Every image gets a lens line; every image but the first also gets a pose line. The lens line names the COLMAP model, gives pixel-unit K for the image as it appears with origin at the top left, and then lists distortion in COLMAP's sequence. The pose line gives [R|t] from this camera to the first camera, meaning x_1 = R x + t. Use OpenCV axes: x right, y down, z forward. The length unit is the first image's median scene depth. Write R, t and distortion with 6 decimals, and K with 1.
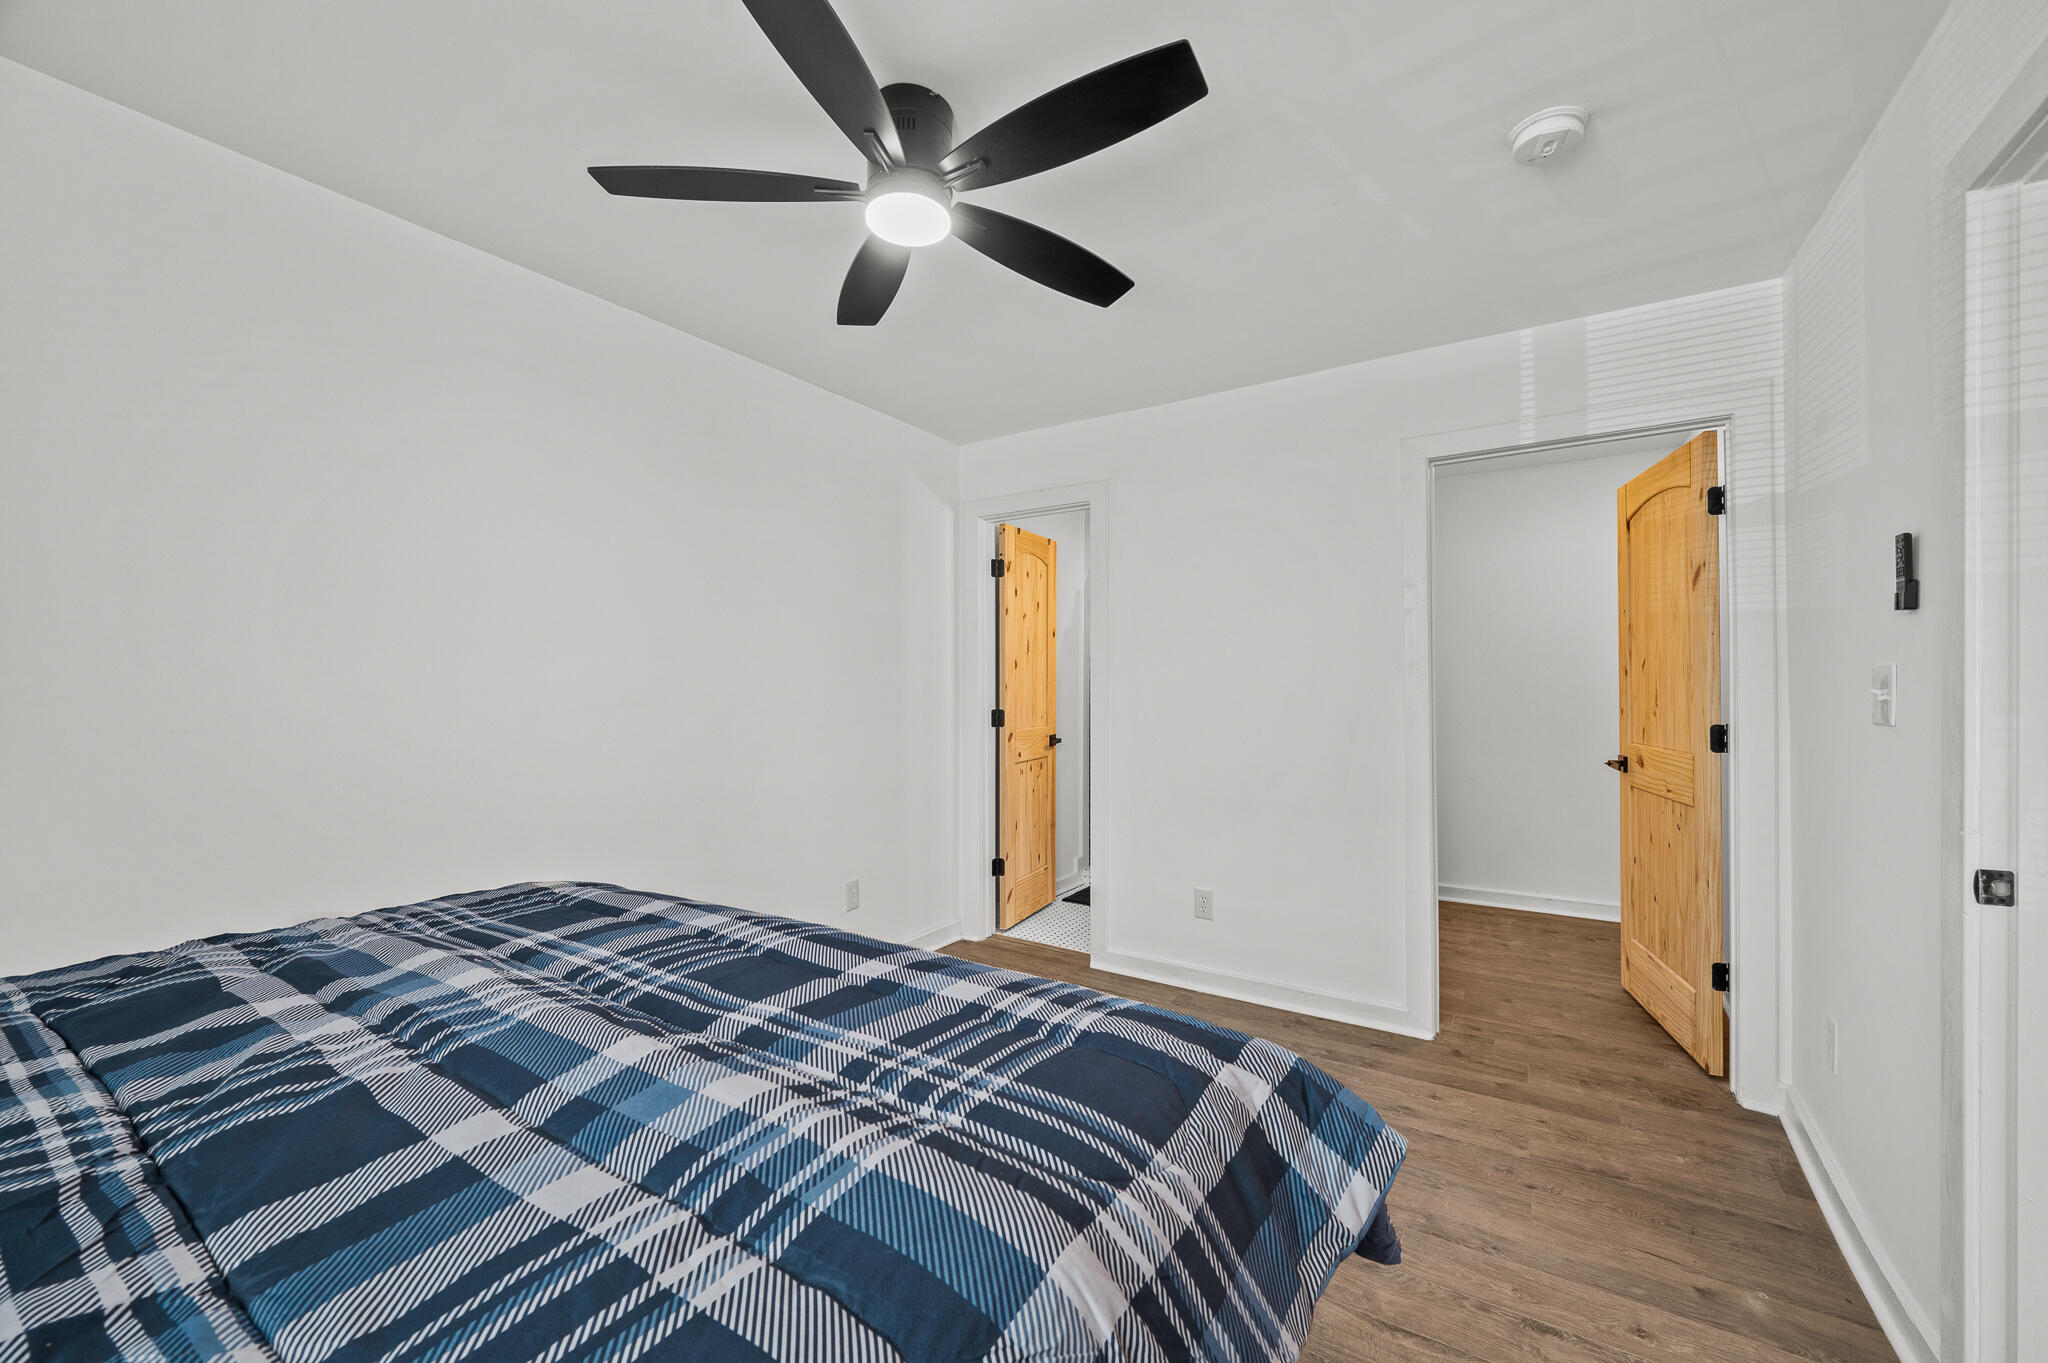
lens RADIAL K [[820.4, 0, 1030.1], [0, 820.4, 677.4], [0, 0, 1]] dist [0.001190, 0.000156]
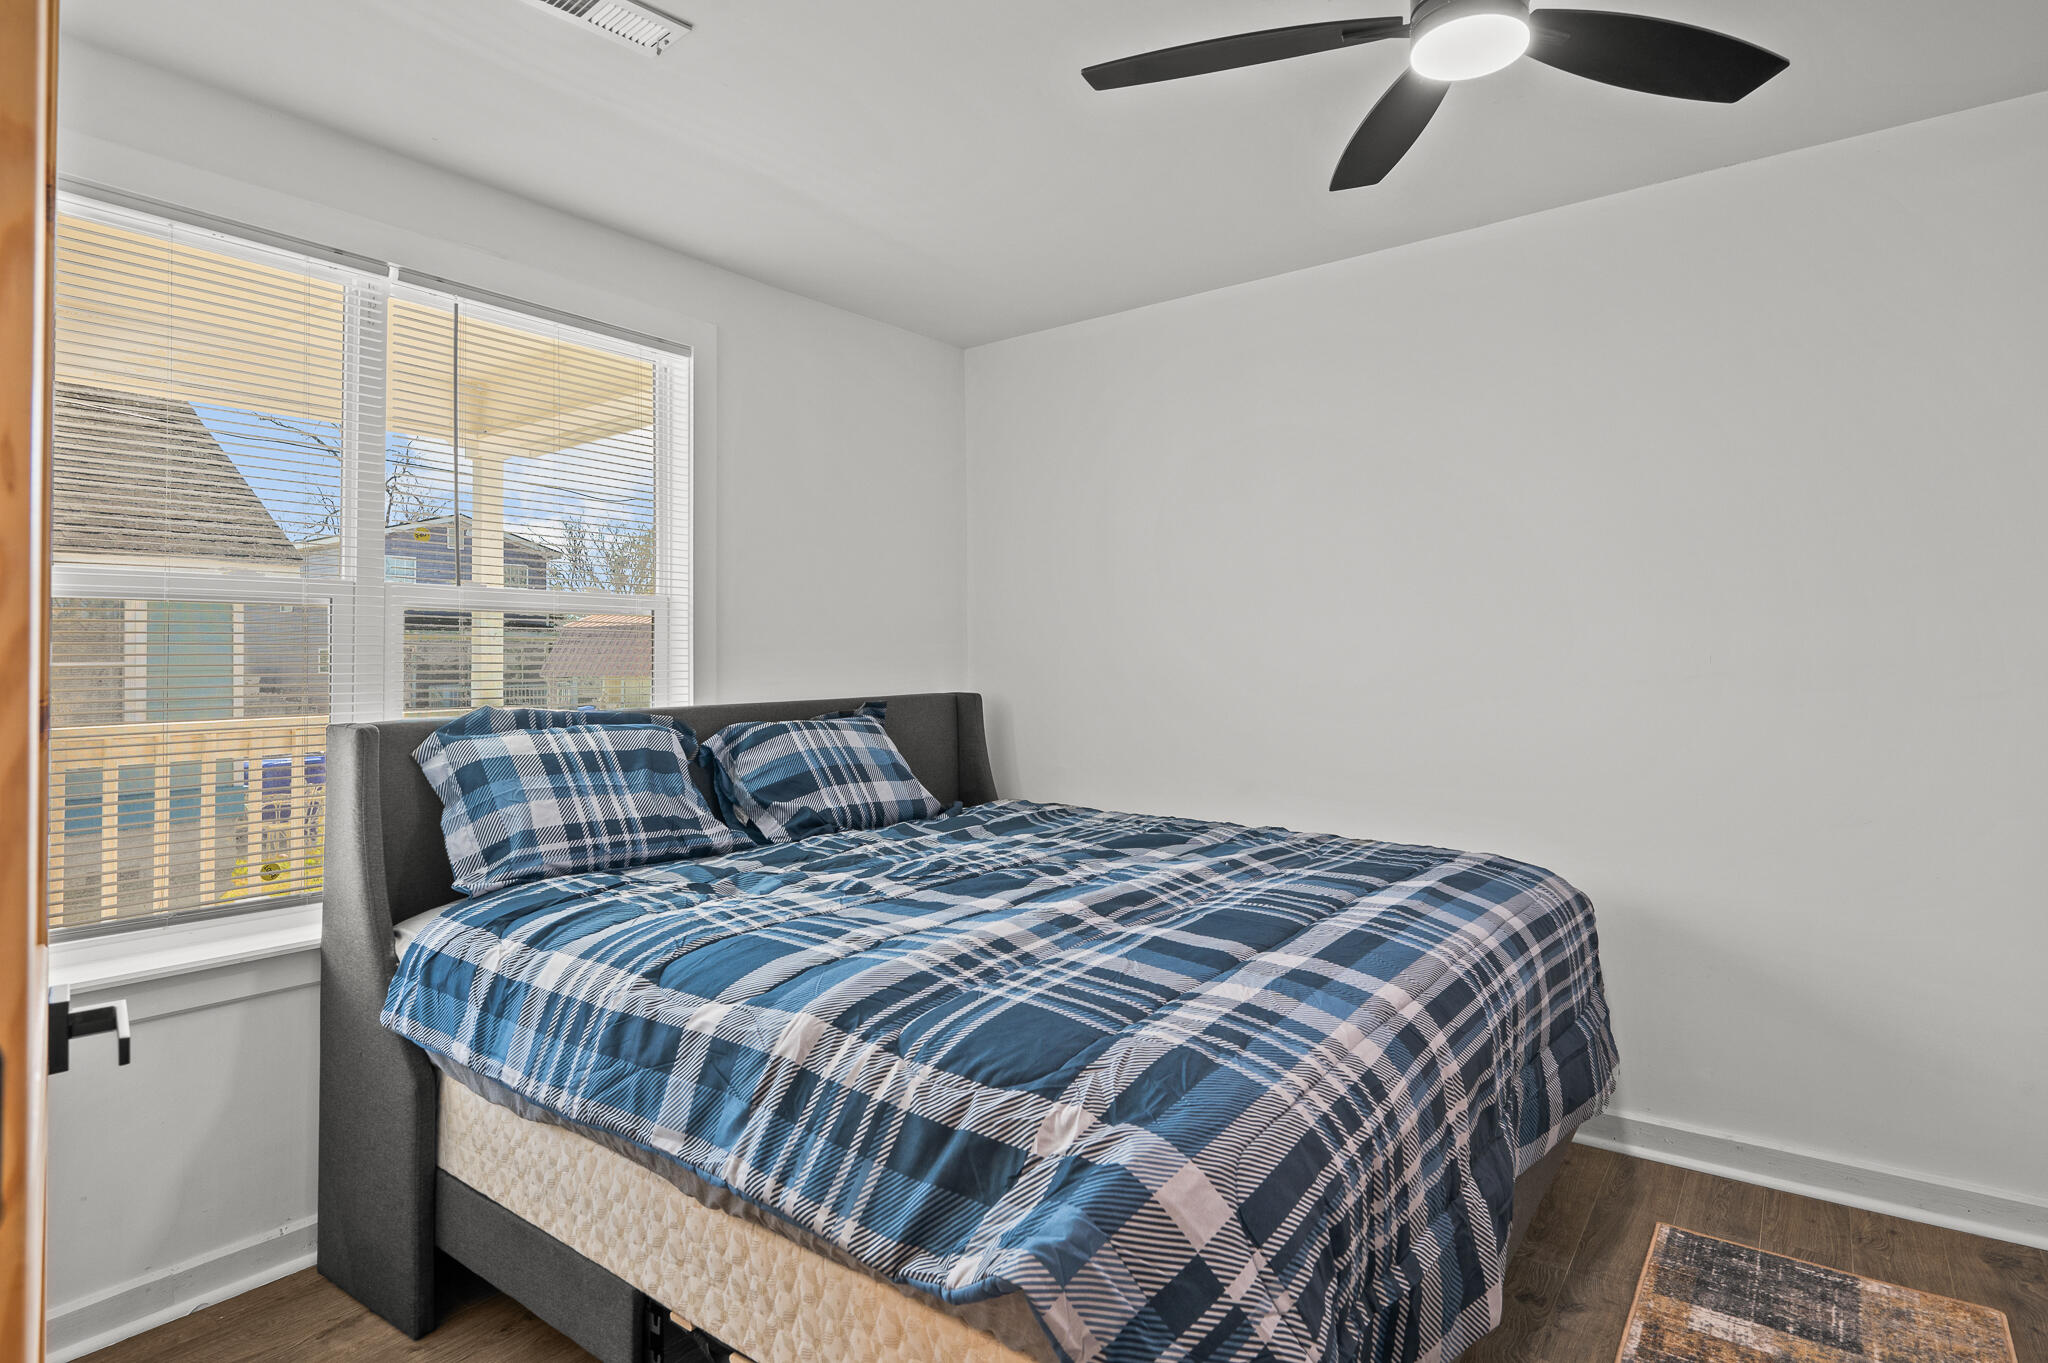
lens RADIAL K [[1044.9, 0, 1019.6], [0, 1044.9, 669.2], [0, 0, 1]] dist [-0.001033, 0.000211]
pose [[-0.088936, 0.009900, -0.995988, 1.284892], [0.010416, 0.999905, 0.009009, 0.010607], [0.995983, -0.009573, -0.089031, 1.017110]]
